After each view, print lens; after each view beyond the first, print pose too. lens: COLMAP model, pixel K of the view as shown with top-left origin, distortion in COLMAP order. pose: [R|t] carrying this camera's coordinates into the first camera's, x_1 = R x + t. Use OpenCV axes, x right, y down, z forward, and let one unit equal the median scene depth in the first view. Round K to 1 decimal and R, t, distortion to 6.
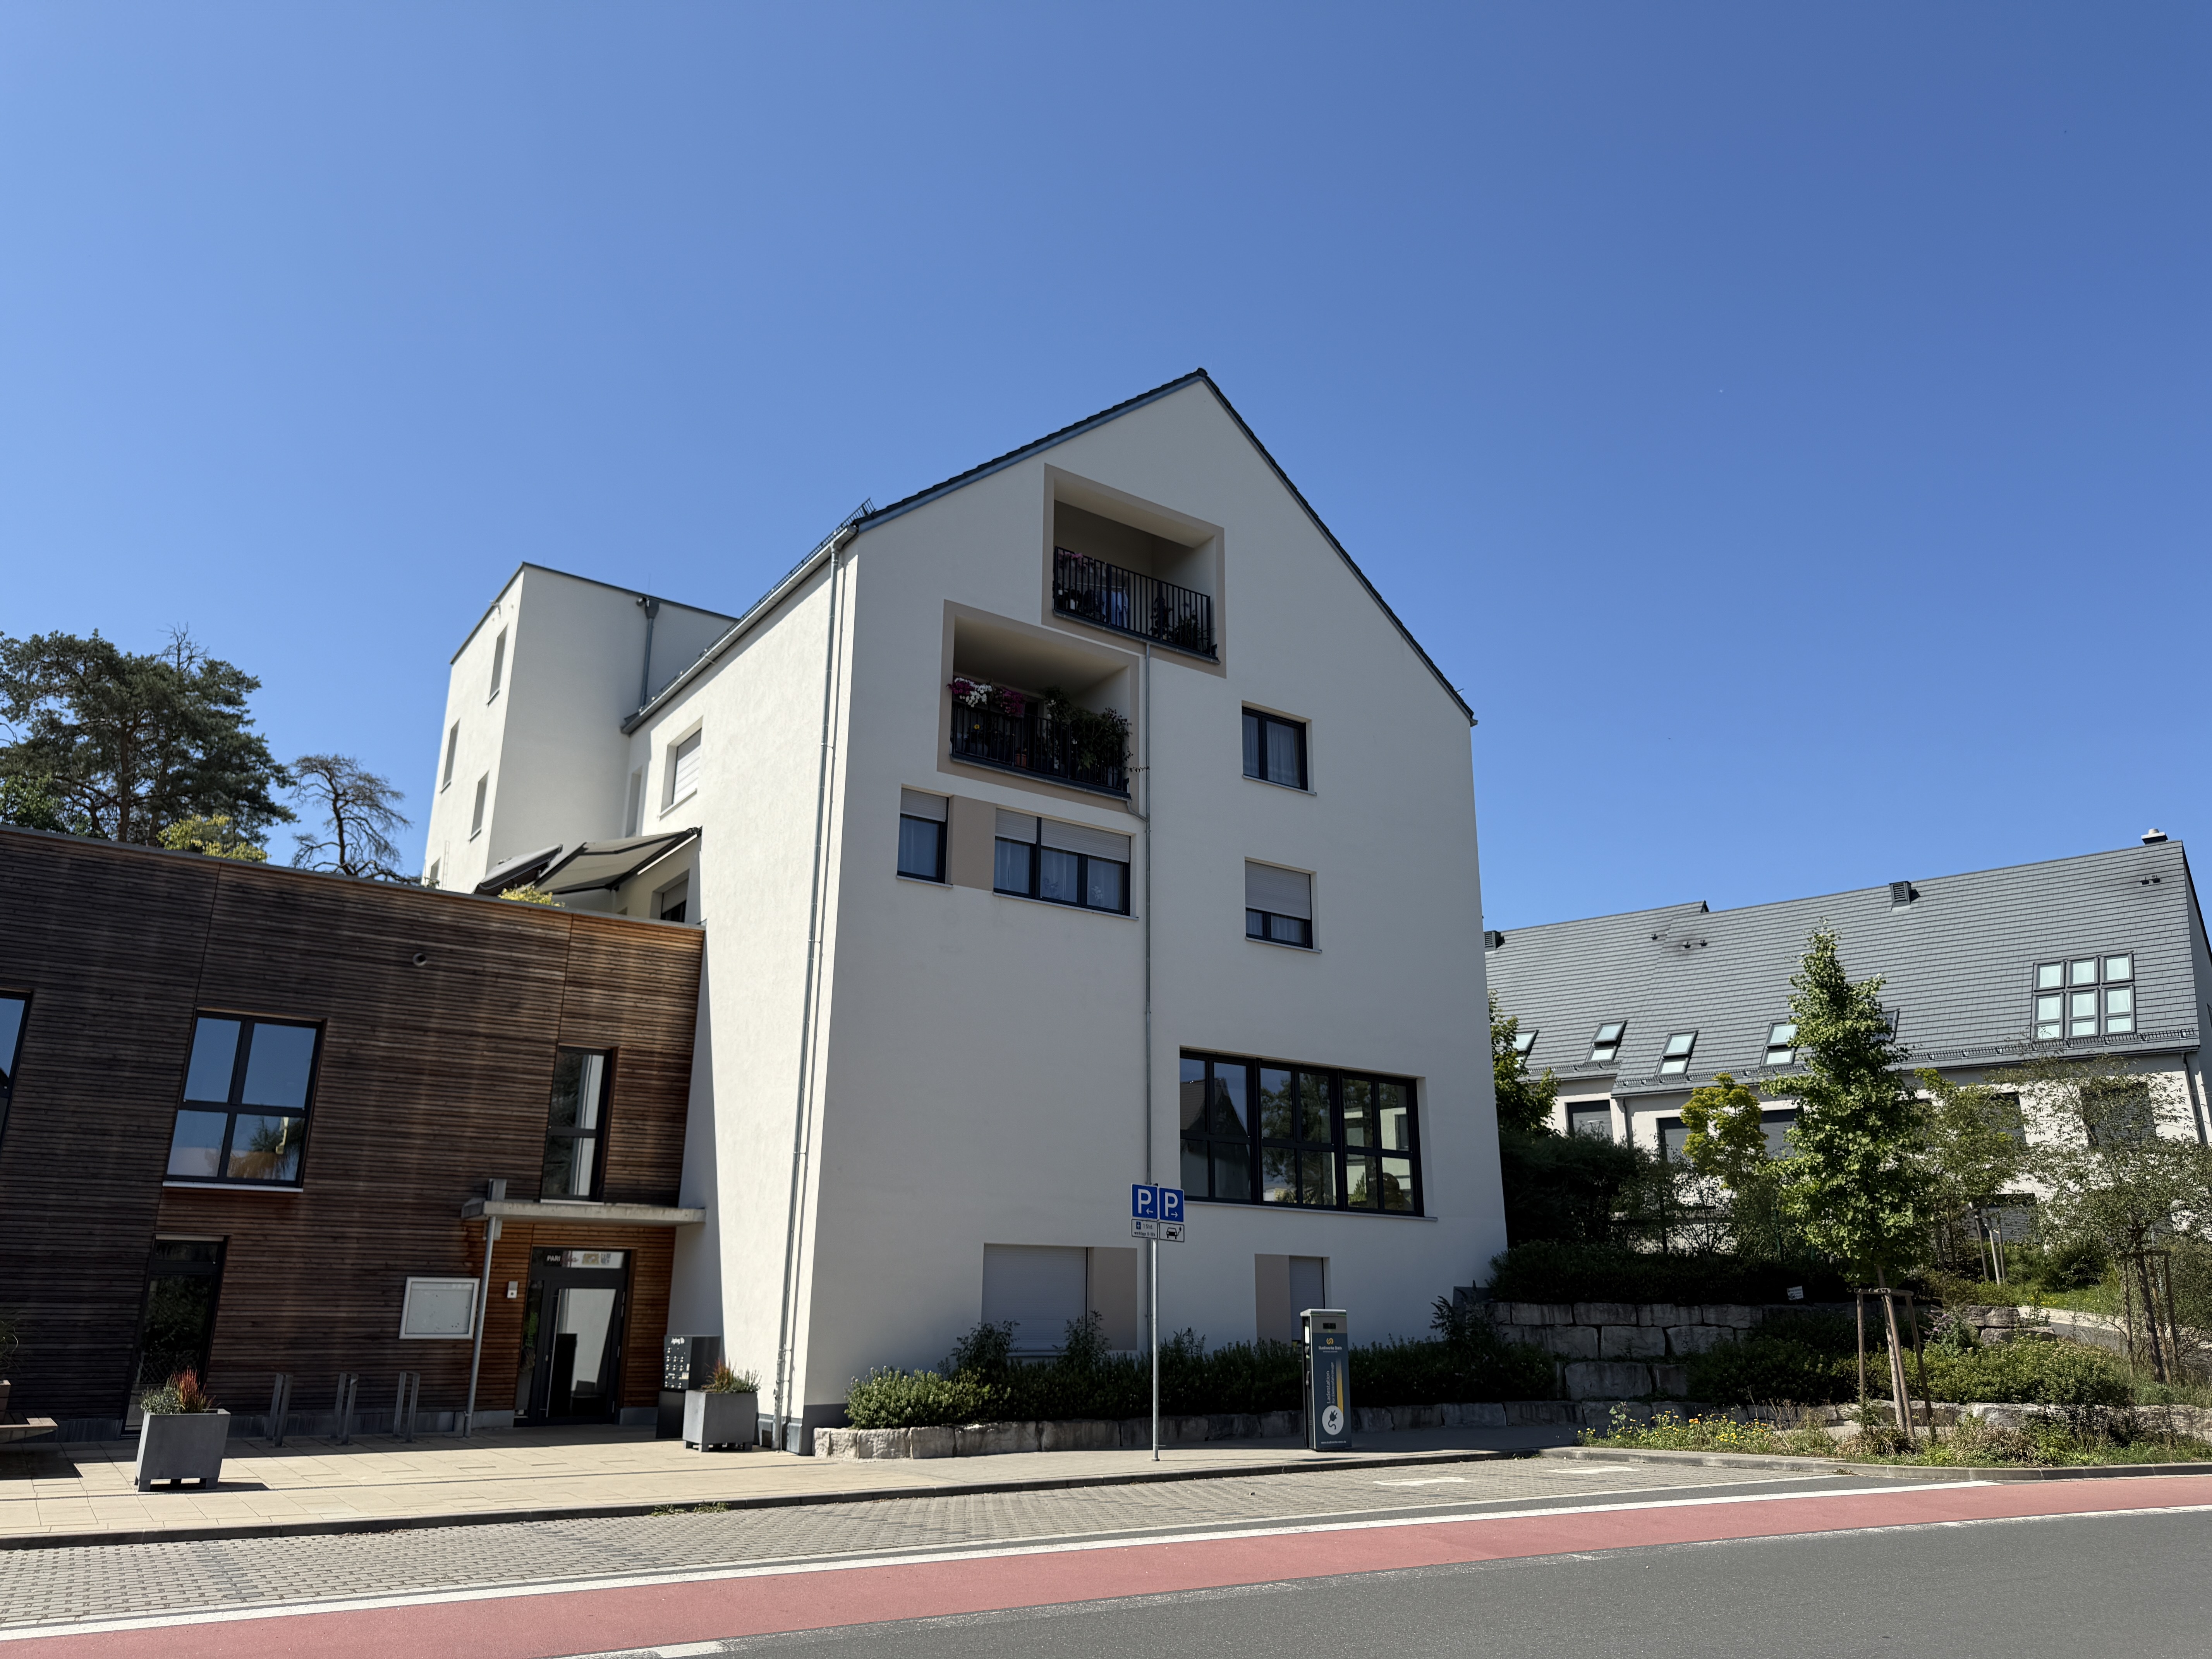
lens RADIAL K [[1572.4, 0, 1106.0], [0, 1572.4, 829.5], [0, 0, 1]] dist [0.048552, -0.071383]
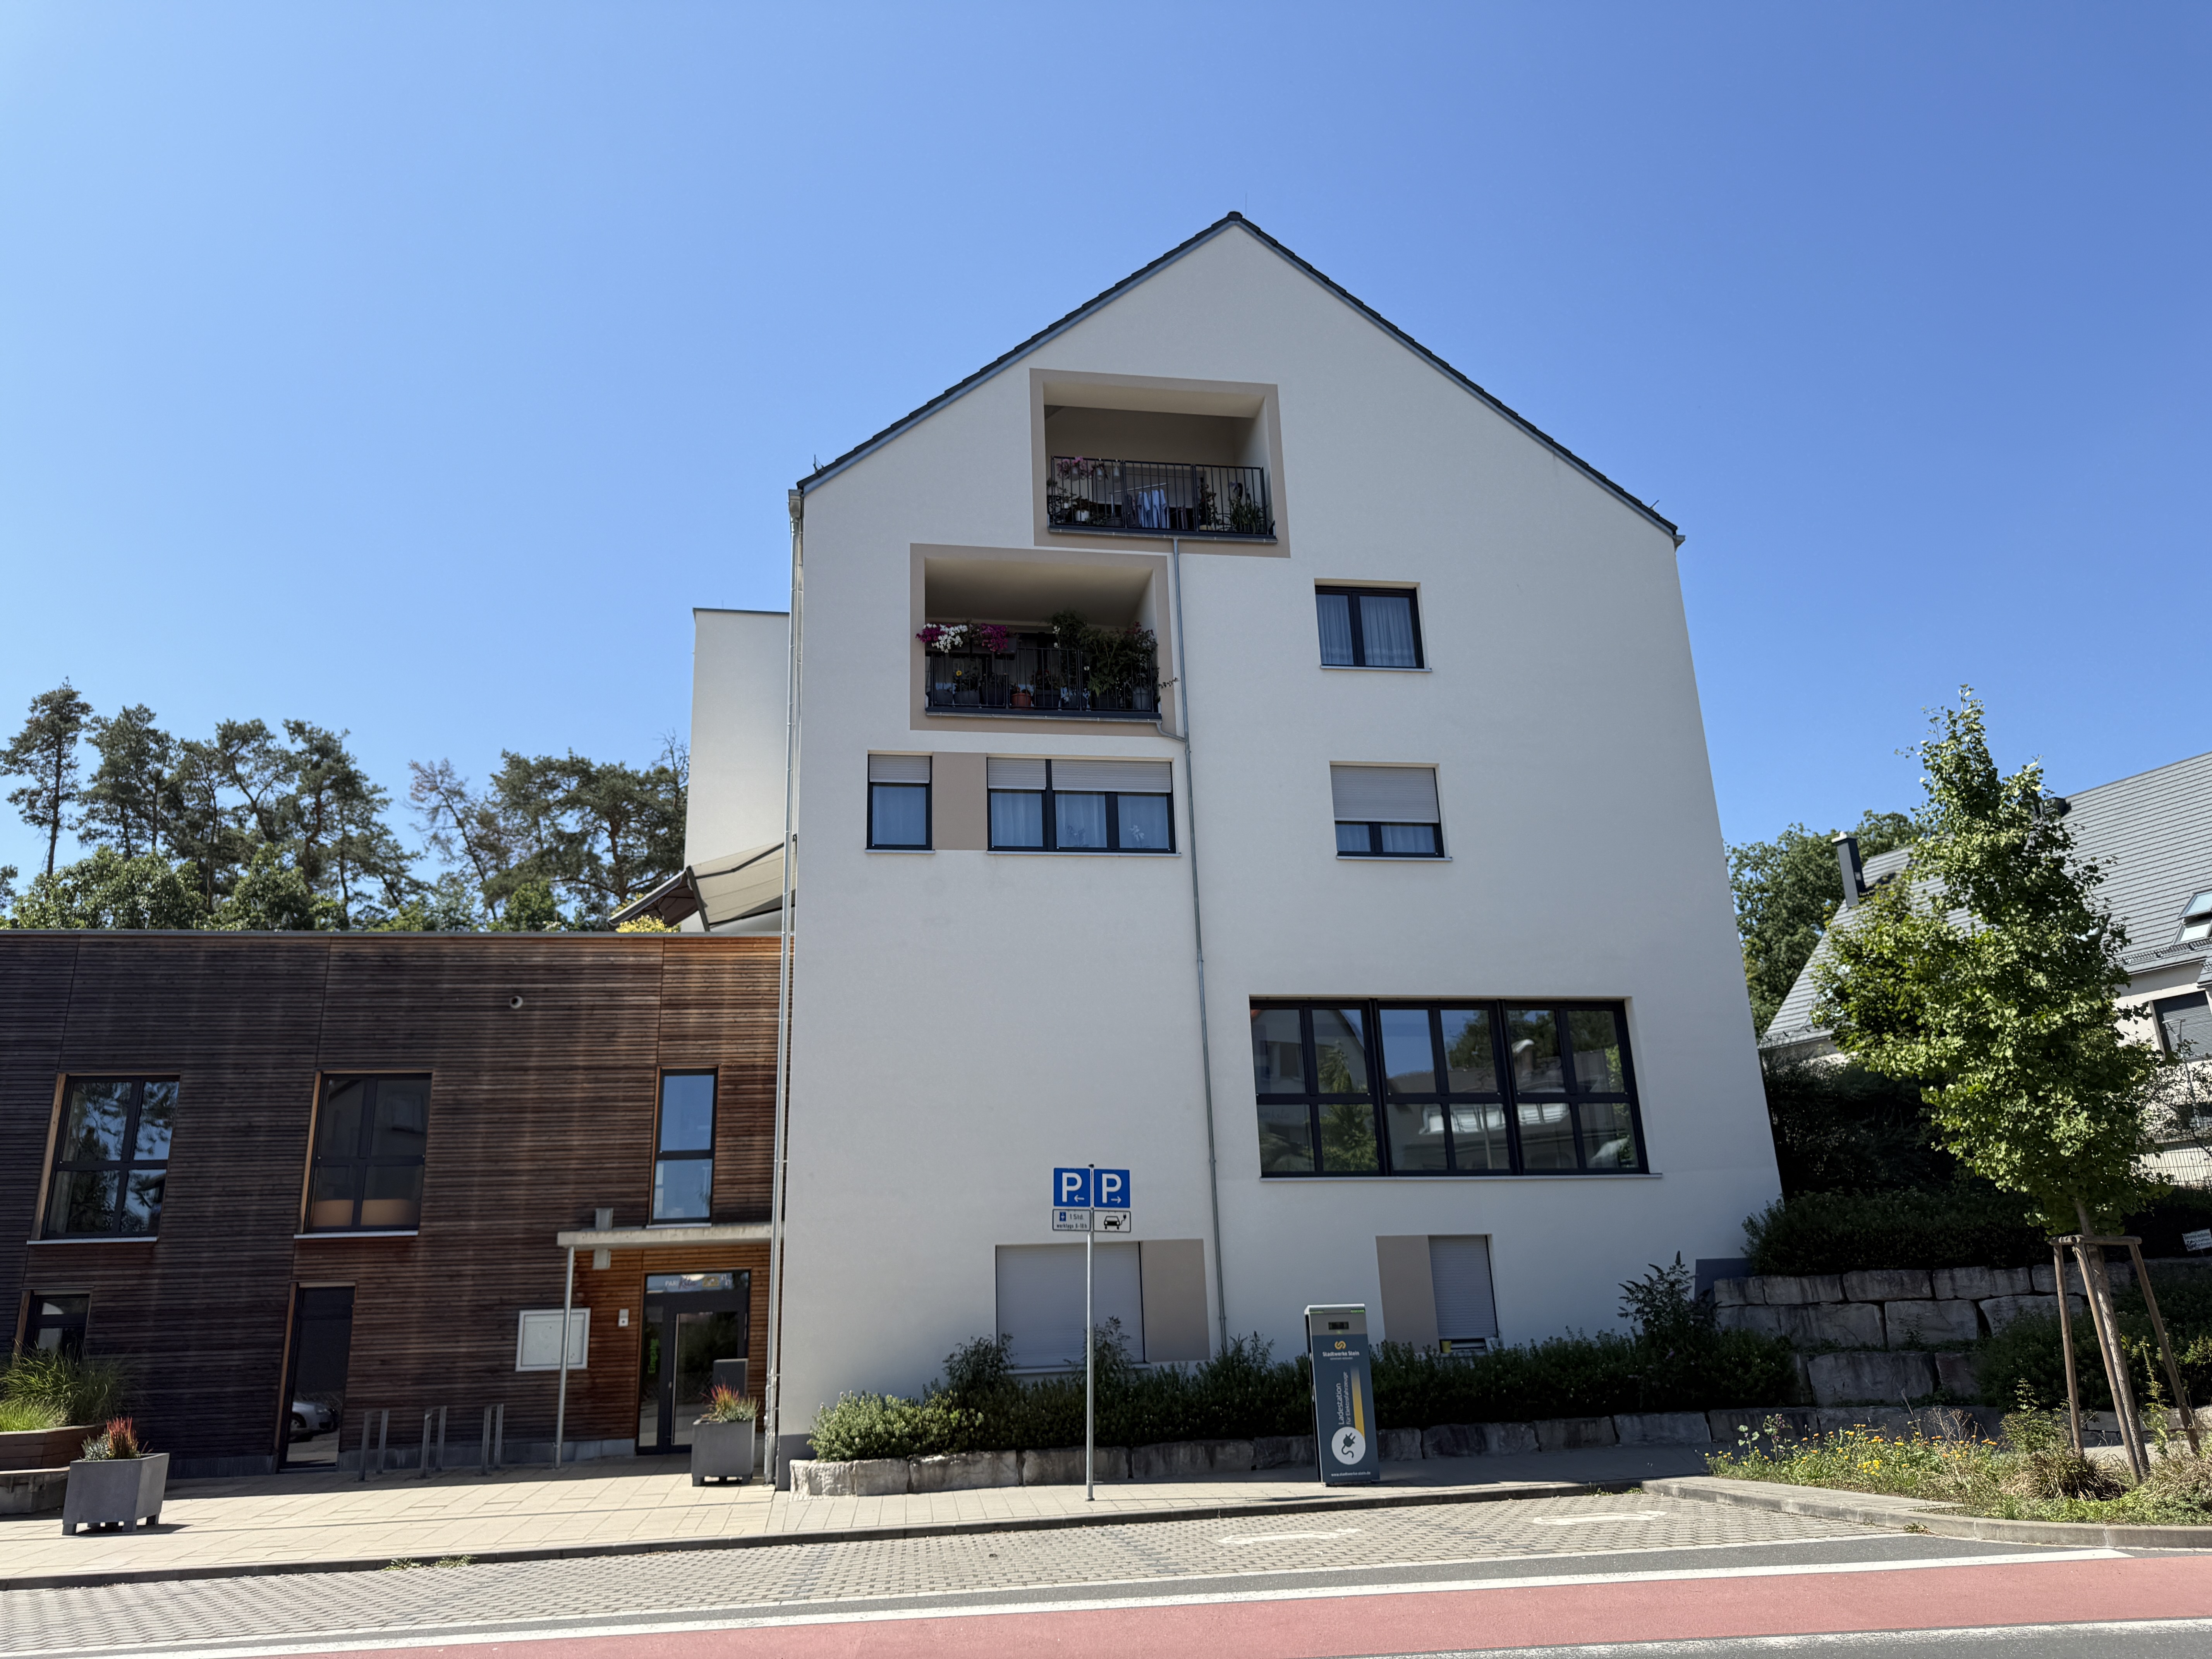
lens RADIAL K [[1569.9, 0, 1102.3], [0, 1569.9, 811.5], [0, 0, 1]] dist [0.049768, -0.078696]
pose [[0.904443, -0.167365, -0.392393, 0.339281], [0.165449, 0.985448, -0.038966, 0.063135], [0.393204, -0.029679, 0.918972, 0.206526]]
